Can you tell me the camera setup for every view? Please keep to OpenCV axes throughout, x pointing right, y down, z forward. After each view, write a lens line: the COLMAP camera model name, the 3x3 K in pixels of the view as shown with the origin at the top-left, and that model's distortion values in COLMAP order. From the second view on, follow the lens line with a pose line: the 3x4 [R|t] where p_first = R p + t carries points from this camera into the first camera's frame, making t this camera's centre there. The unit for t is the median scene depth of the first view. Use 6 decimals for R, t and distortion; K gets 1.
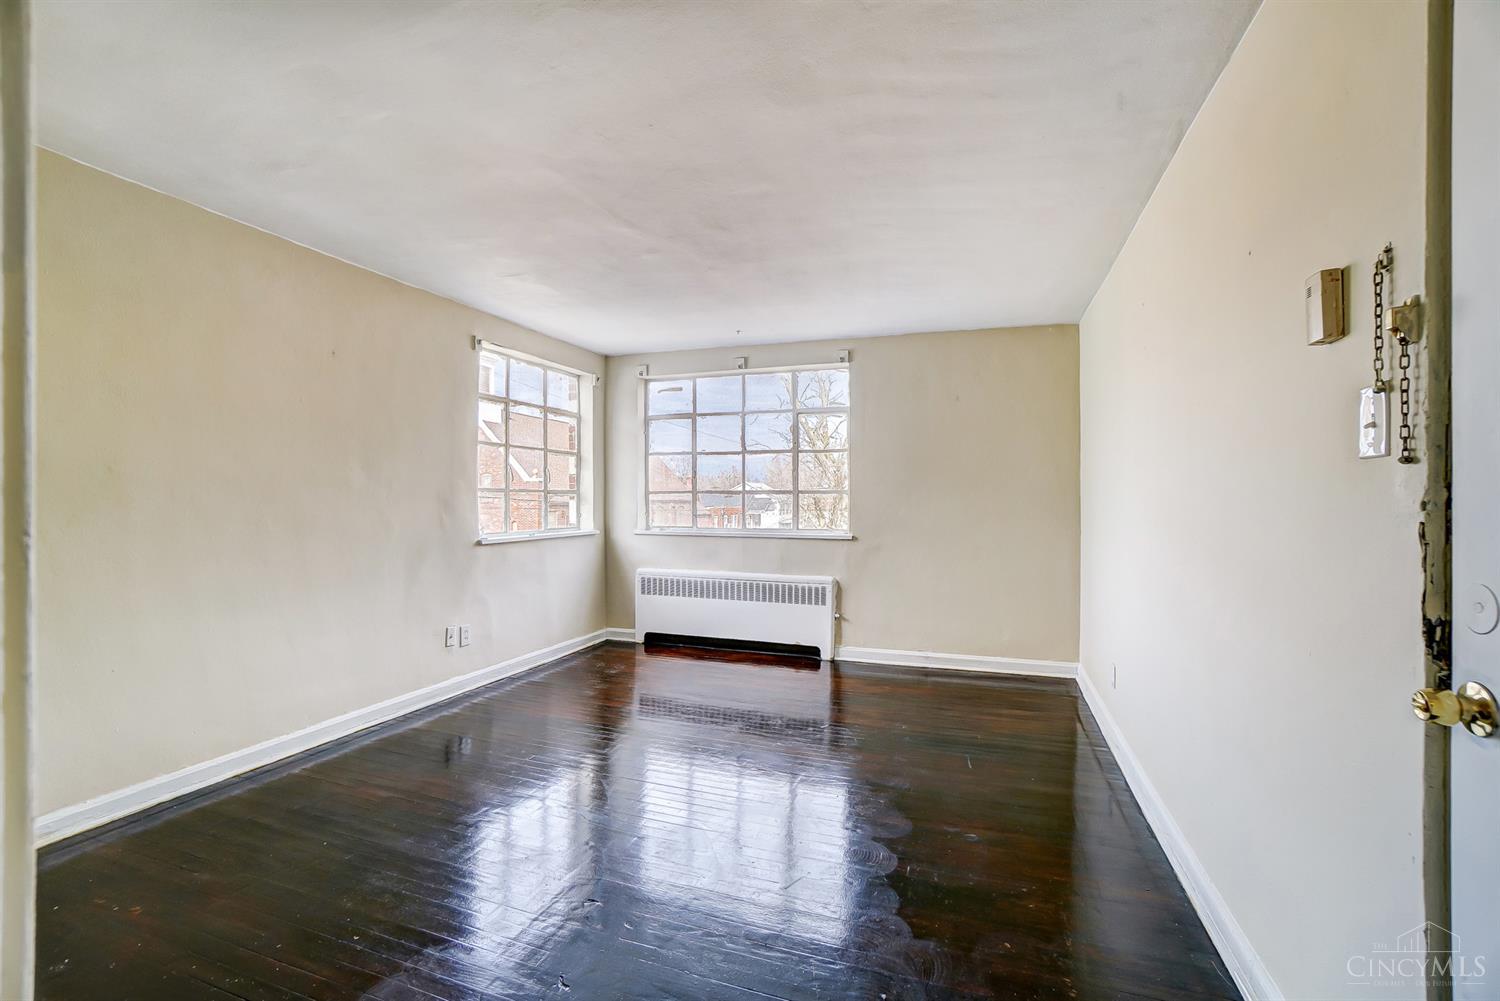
lens RADIAL K [[664.9, 0, 743.8], [0, 664.9, 499.9], [0, 0, 1]] dist [-0.069305, 0.020987]
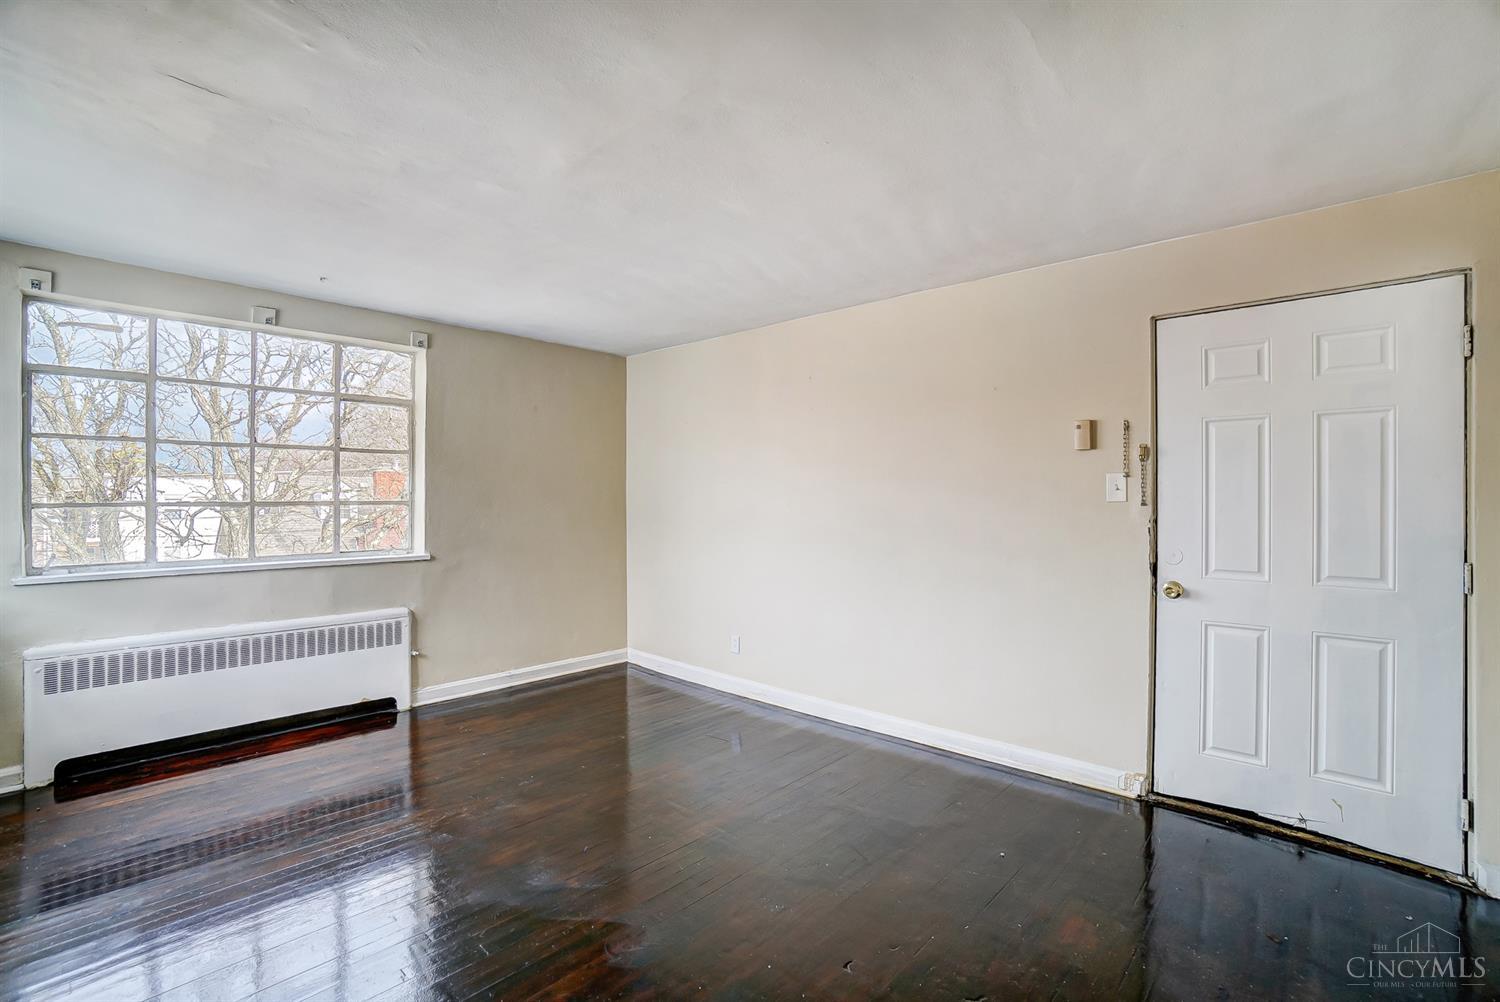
lens RADIAL K [[664.9, 0, 743.8], [0, 664.9, 500.4], [0, 0, 1]] dist [-0.069305, 0.020987]
pose [[0.391205, -0.007637, 0.920272, -1.969399], [0.001697, 0.999970, 0.007577, -0.093861], [-0.920302, -0.001403, 0.391206, 1.352393]]
